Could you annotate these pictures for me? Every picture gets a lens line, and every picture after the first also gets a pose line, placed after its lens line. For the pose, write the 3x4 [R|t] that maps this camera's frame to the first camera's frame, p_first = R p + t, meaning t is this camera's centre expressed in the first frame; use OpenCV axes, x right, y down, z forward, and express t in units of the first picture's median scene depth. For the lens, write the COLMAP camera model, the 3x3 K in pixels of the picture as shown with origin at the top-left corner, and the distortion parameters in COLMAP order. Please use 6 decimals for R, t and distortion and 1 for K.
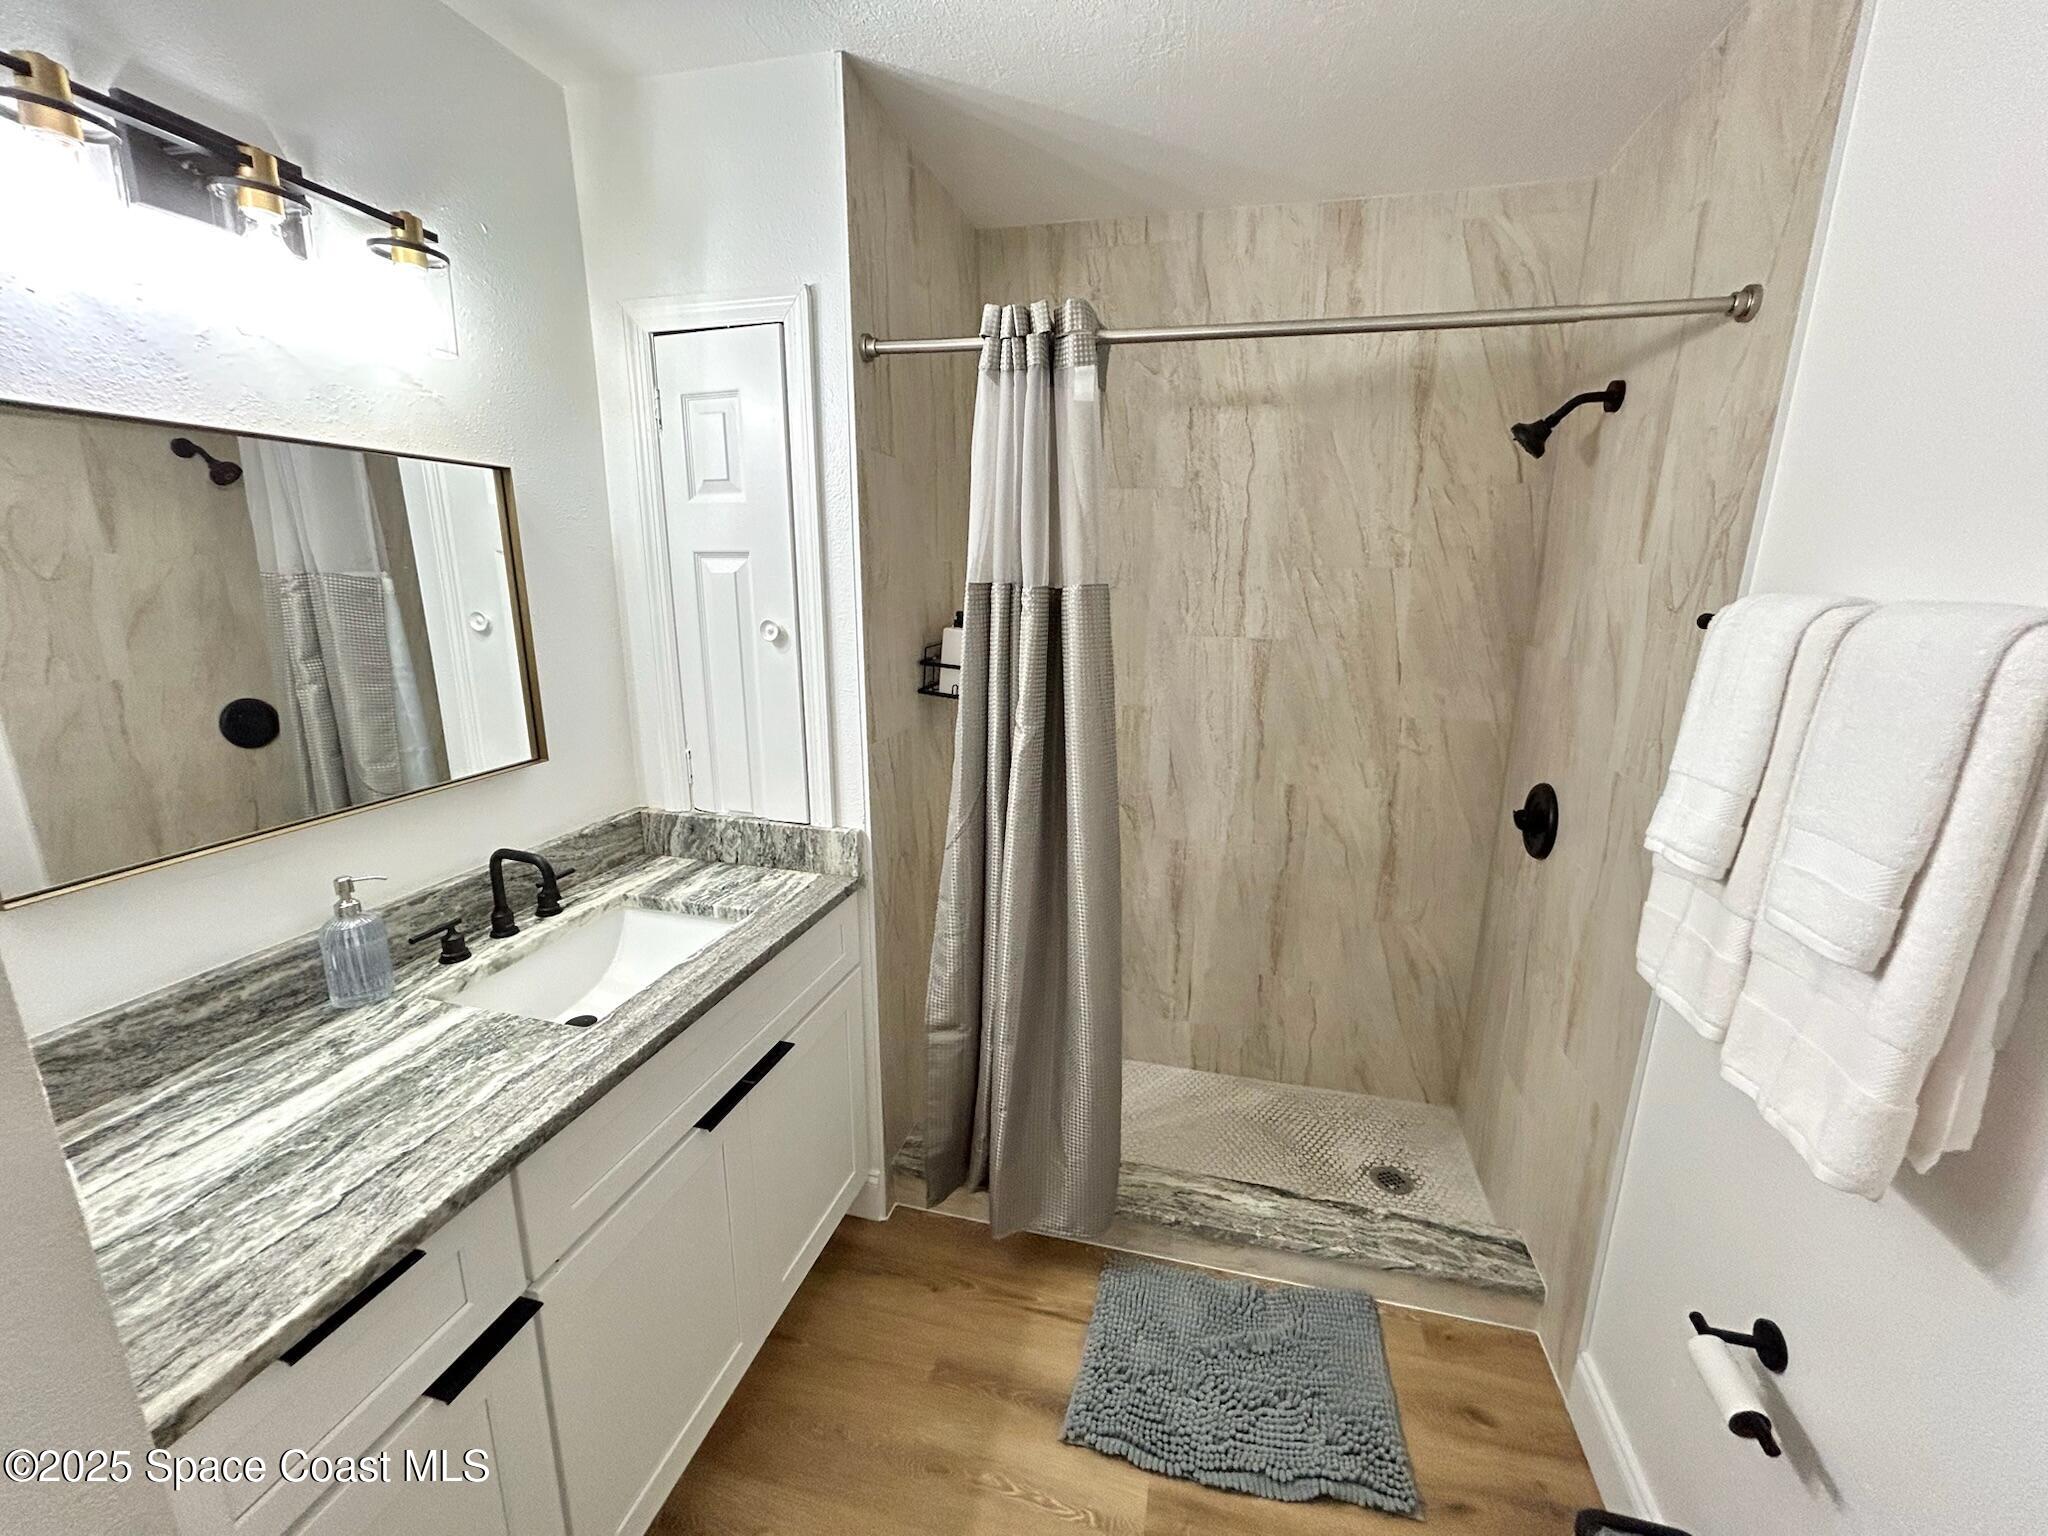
lens RADIAL K [[836.3, 0, 1022.4], [0, 836.3, 765.1], [0, 0, 1]] dist [0.000081, 0.000058]
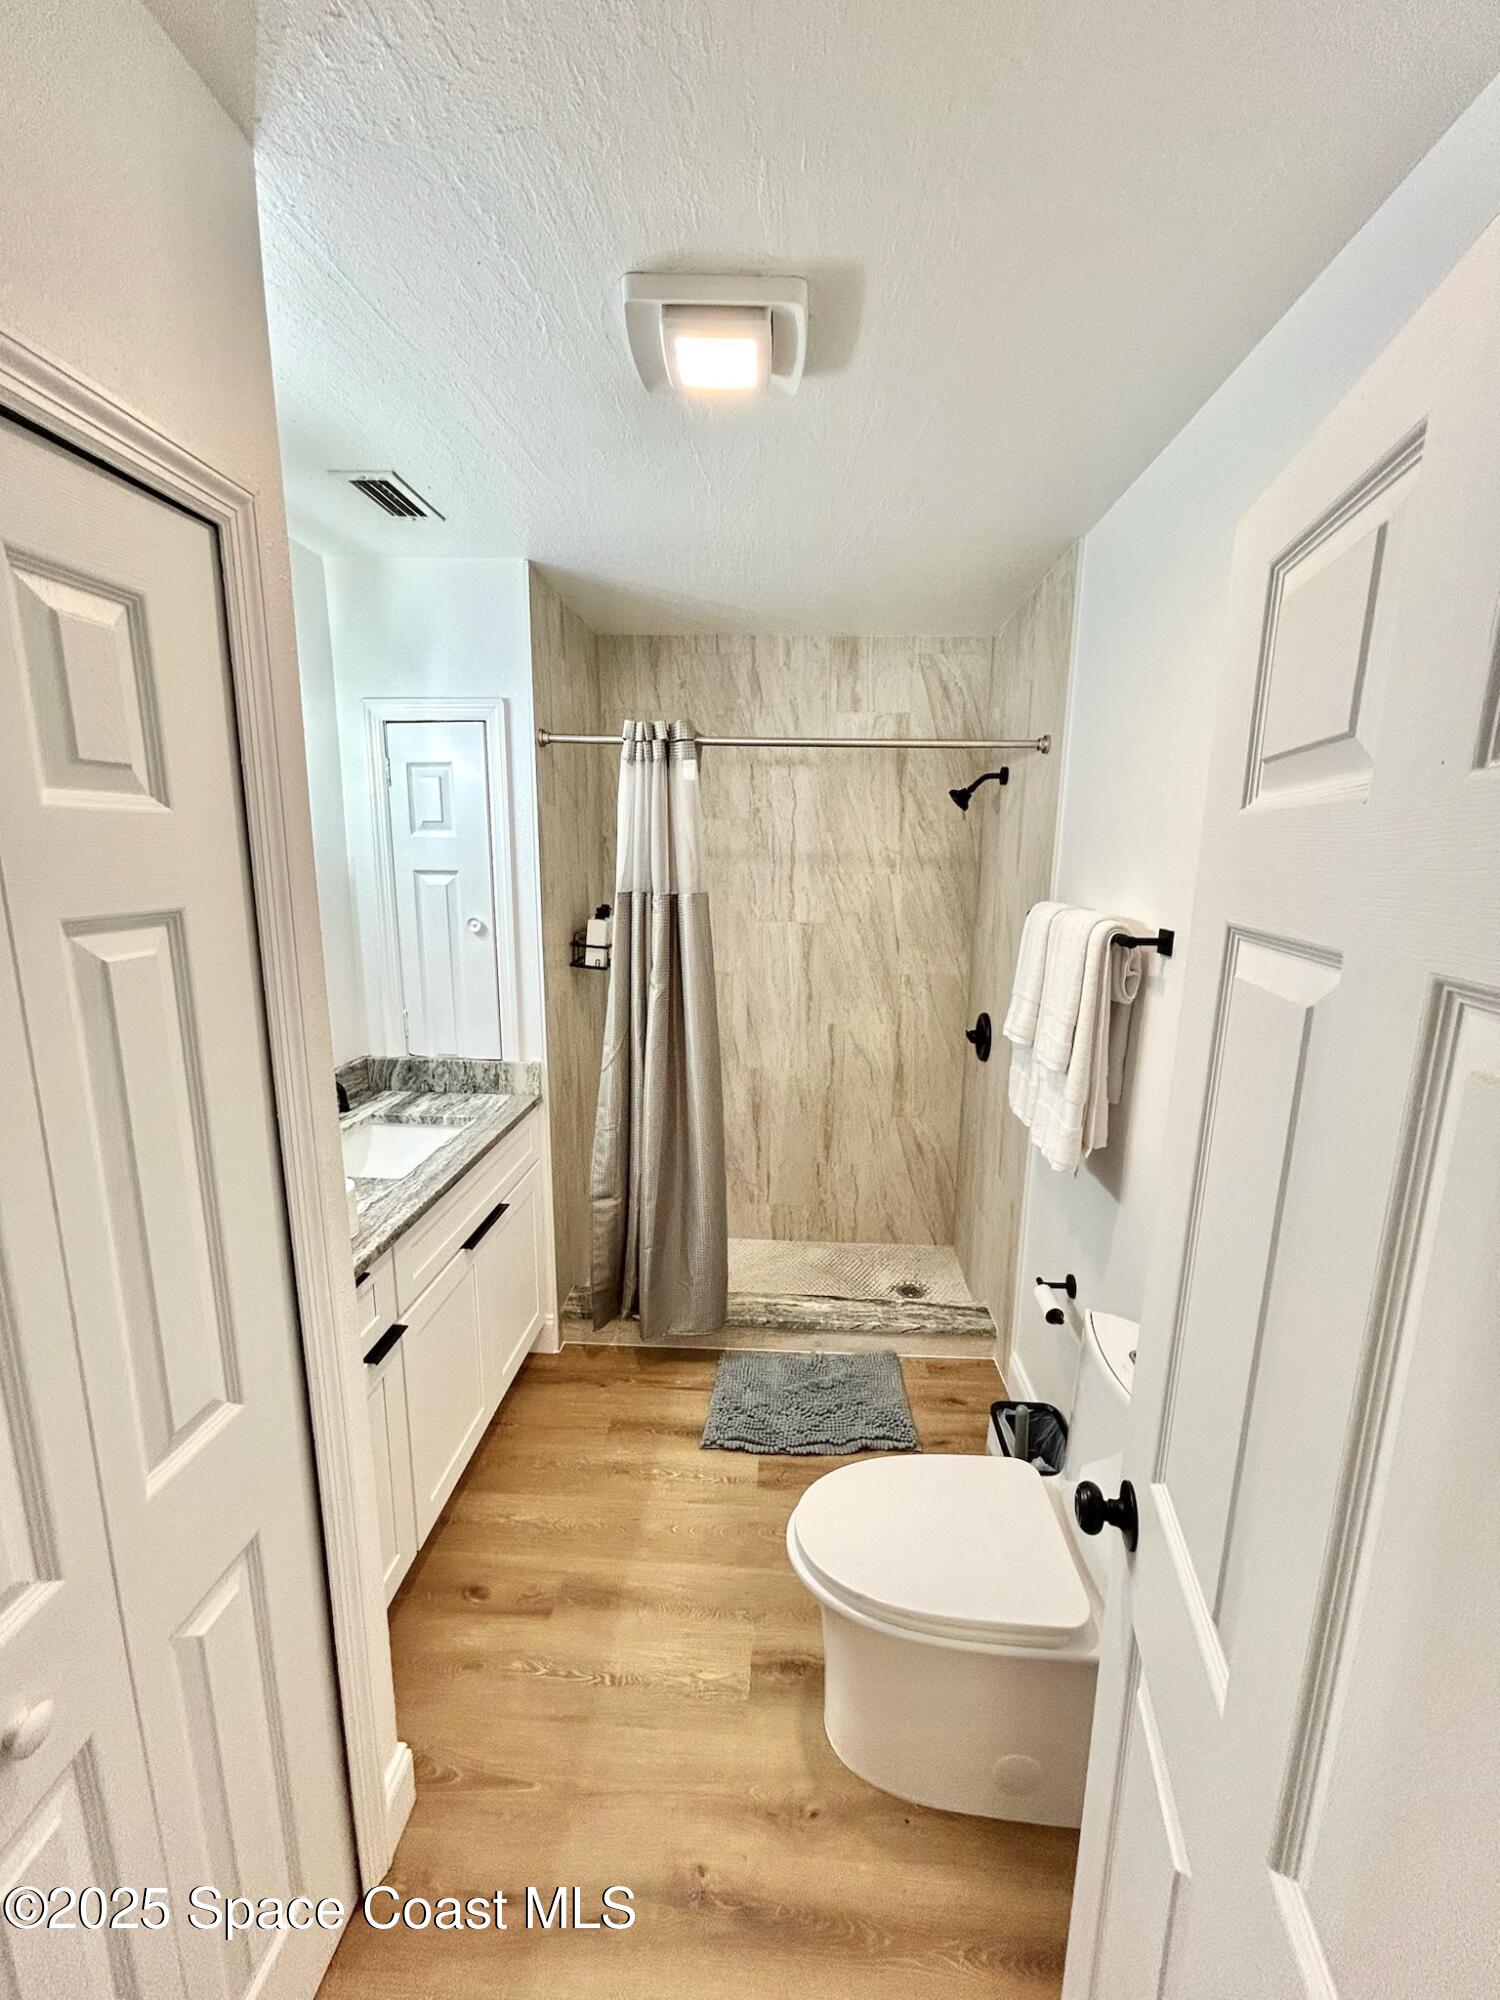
lens RADIAL K [[816.7, 0, 750.0], [0, 816.7, 1000.0], [0, 0, 1]] dist [0.000081, 0.000058]
pose [[0.980998, -0.034273, 0.190966, -0.101318], [0.043265, 0.998133, -0.043116, 0.046283], [-0.189132, 0.050559, 0.980649, -0.431310]]
